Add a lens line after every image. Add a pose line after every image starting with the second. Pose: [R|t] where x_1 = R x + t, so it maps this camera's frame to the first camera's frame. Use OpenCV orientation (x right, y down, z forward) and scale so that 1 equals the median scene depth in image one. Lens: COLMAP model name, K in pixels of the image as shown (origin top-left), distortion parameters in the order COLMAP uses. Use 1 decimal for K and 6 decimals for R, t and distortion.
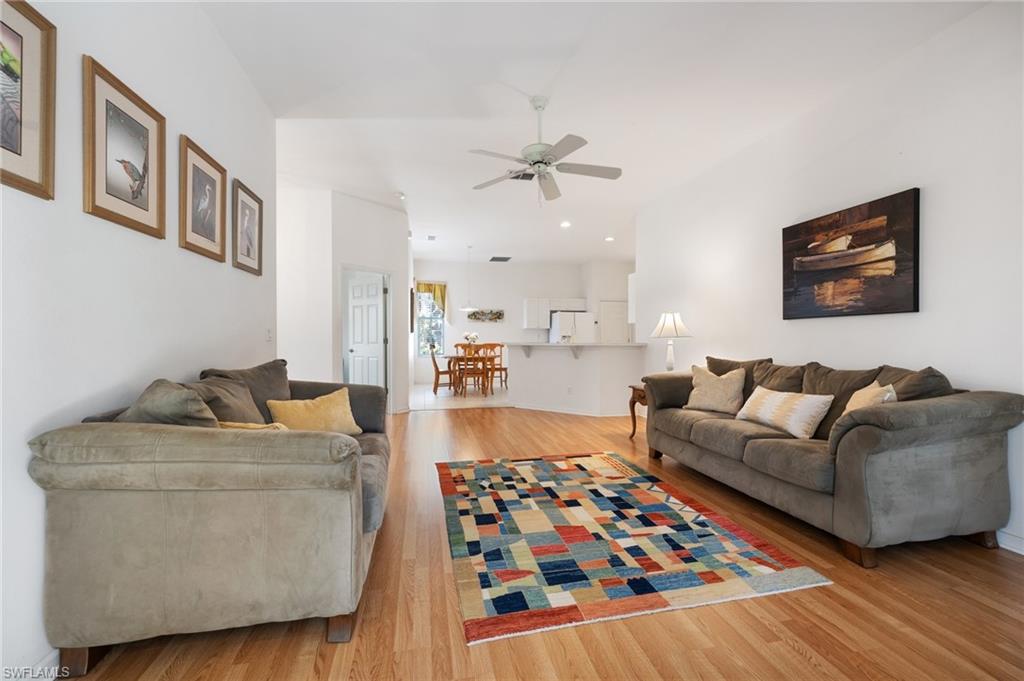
lens RADIAL K [[430.4, 0, 513.2], [0, 430.4, 335.2], [0, 0, 1]] dist [-0.000279, -0.000094]
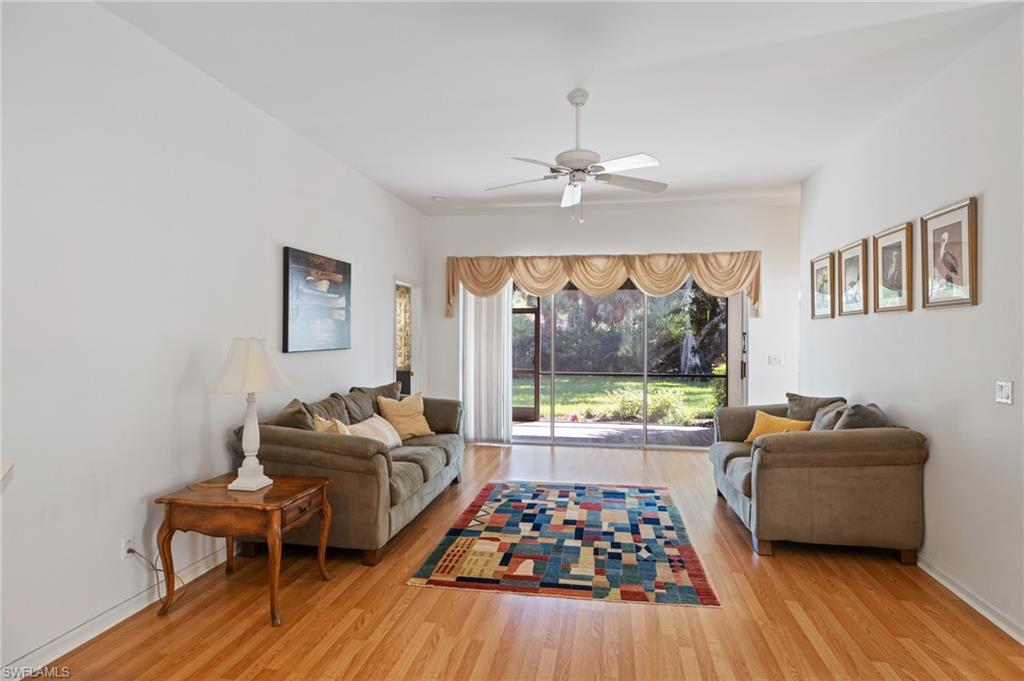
lens RADIAL K [[553.8, 0, 512.0], [0, 553.8, 340.5], [0, 0, 1]] dist [-0.000352, -0.000124]
pose [[-0.927908, -0.007565, 0.372734, -0.246786], [-0.006538, 0.999971, 0.004019, -0.084185], [-0.372753, 0.001292, -0.927930, 2.299204]]
